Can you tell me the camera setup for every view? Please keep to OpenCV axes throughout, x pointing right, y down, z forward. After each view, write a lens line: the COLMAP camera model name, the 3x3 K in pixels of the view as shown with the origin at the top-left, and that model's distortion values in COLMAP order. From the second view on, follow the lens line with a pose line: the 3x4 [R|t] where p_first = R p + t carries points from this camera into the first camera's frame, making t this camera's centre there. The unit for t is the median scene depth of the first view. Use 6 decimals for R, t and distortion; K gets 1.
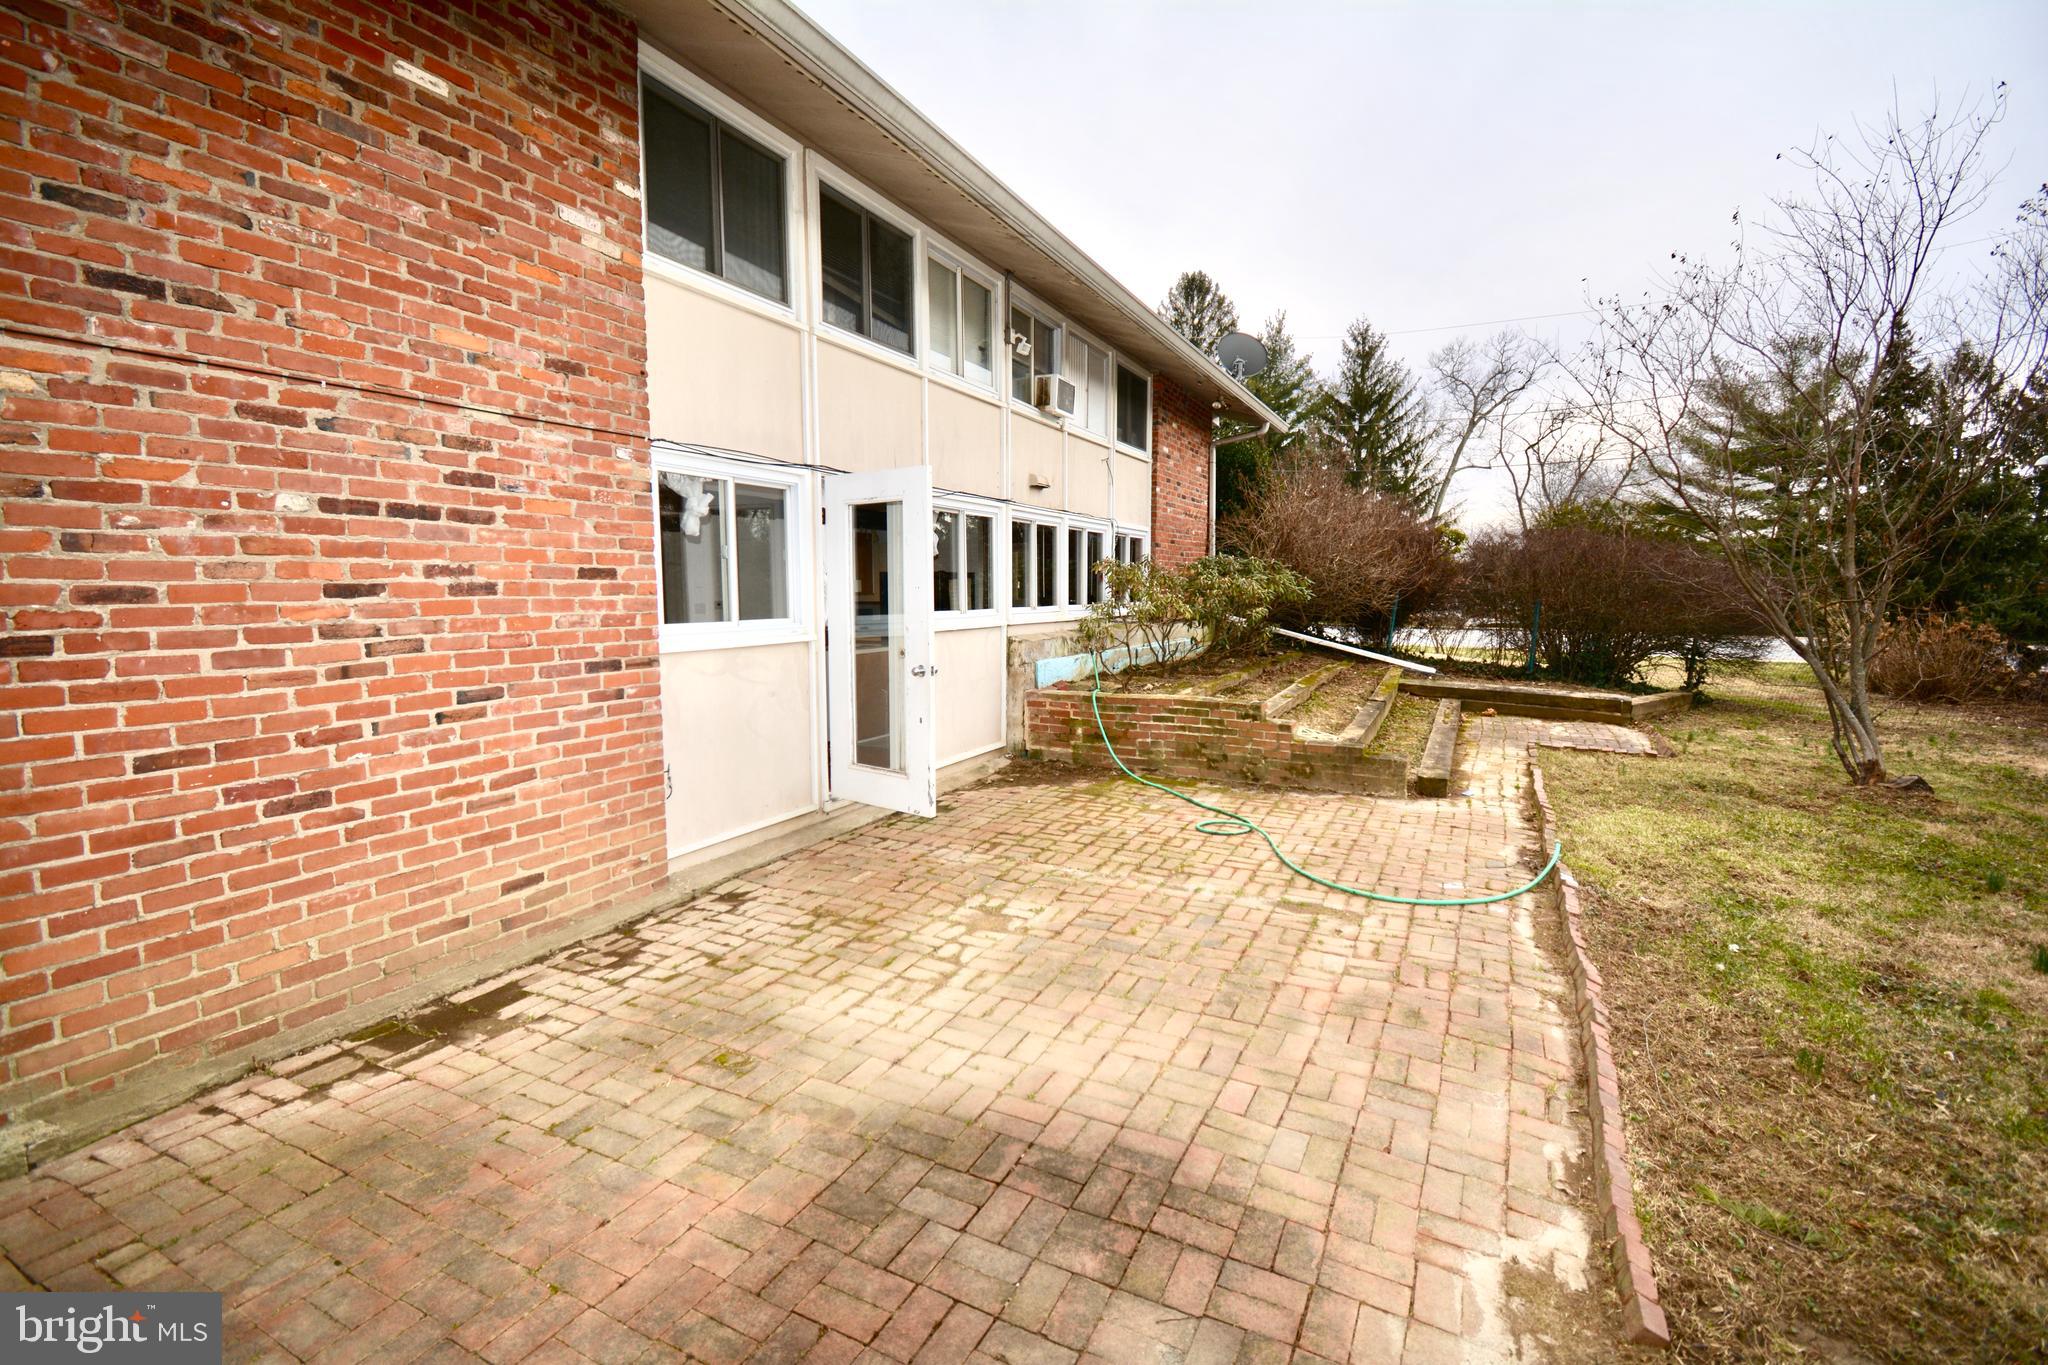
lens RADIAL K [[907.1, 0, 1027.1], [0, 907.1, 678.4], [0, 0, 1]] dist [0.015966, -0.023444]
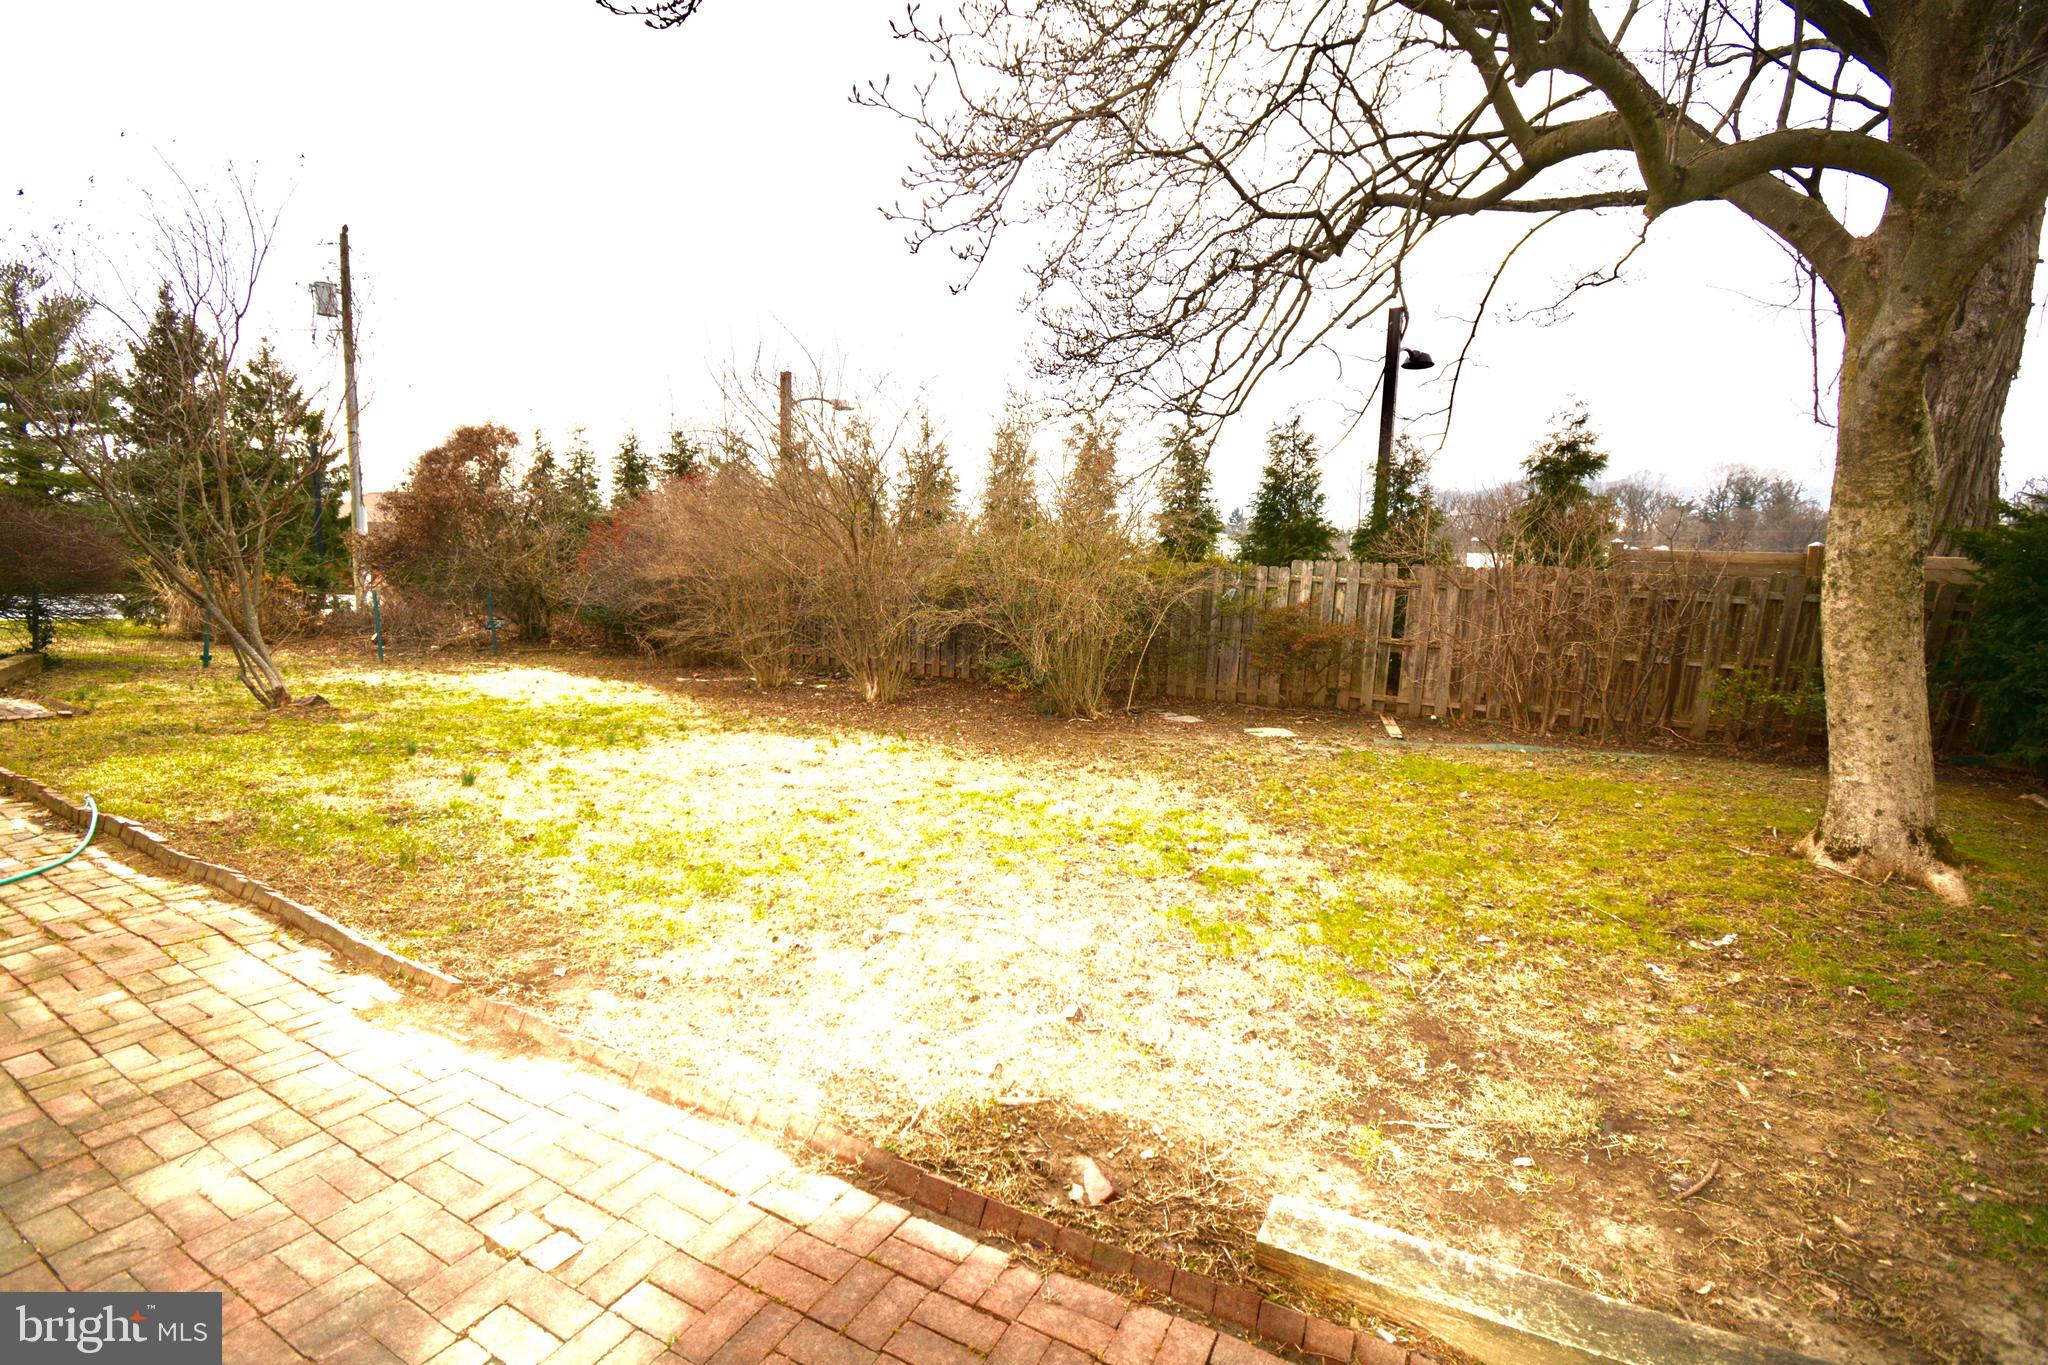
lens RADIAL K [[907.1, 0, 1027.1], [0, 907.1, 678.4], [0, 0, 1]] dist [0.015966, -0.023444]
pose [[0.016887, -0.114352, 0.993297, -0.283121], [0.063684, 0.991544, 0.113068, 0.003008], [-0.997827, 0.061348, 0.024027, -0.055084]]
